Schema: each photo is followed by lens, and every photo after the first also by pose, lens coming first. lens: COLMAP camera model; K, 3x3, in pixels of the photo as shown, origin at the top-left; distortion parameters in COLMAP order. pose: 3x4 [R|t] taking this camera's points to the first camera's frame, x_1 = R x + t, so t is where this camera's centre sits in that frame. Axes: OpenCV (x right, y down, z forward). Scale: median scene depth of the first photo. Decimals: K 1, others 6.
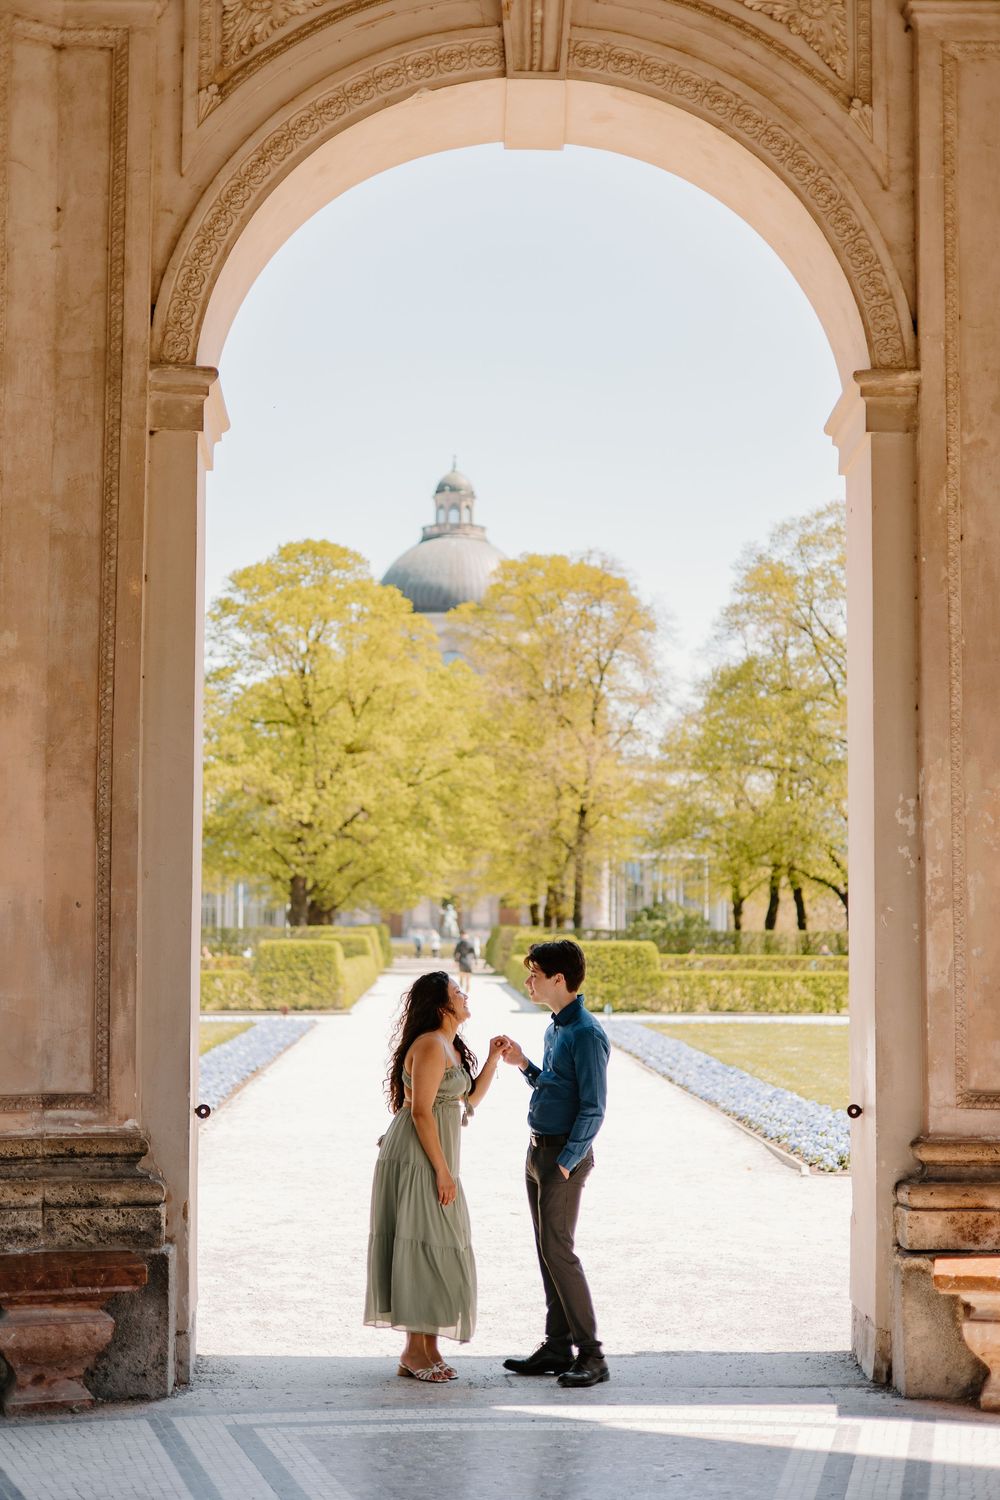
lens RADIAL K [[2130.6, 0, 496.3], [0, 2130.6, 782.7], [0, 0, 1]] dist [0.014258, 0.005252]
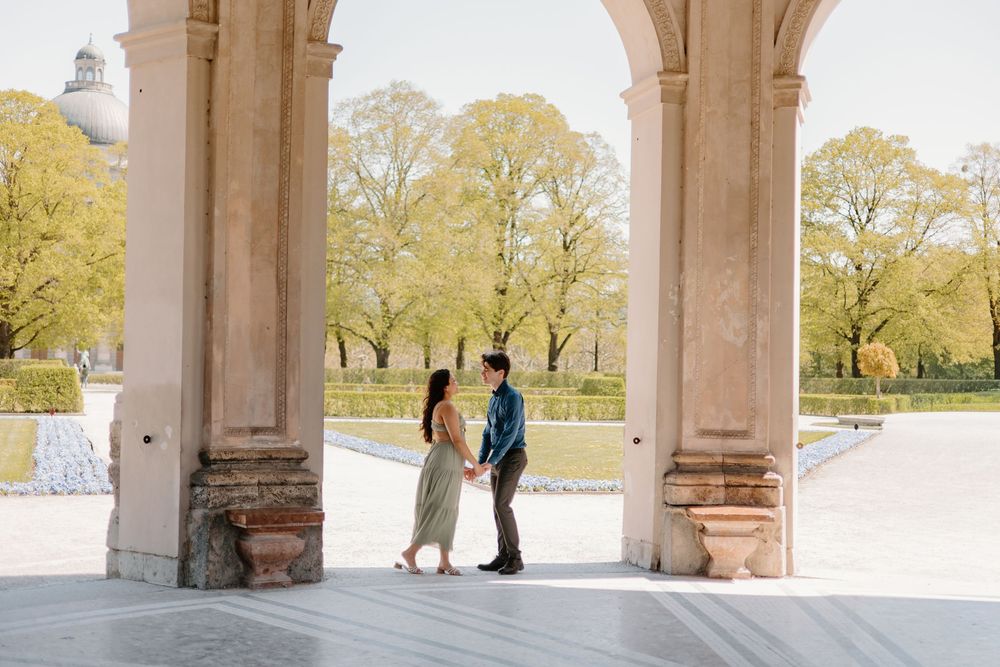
lens RADIAL K [[1420.4, 0, 496.5], [0, 1420.4, 363.1], [0, 0, 1]] dist [0.014258, 0.005252]
pose [[0.964068, 0.019402, 0.264946, -0.332045], [-0.036500, 0.997545, 0.059763, 0.005395], [-0.263137, -0.067286, 0.962409, -0.266157]]
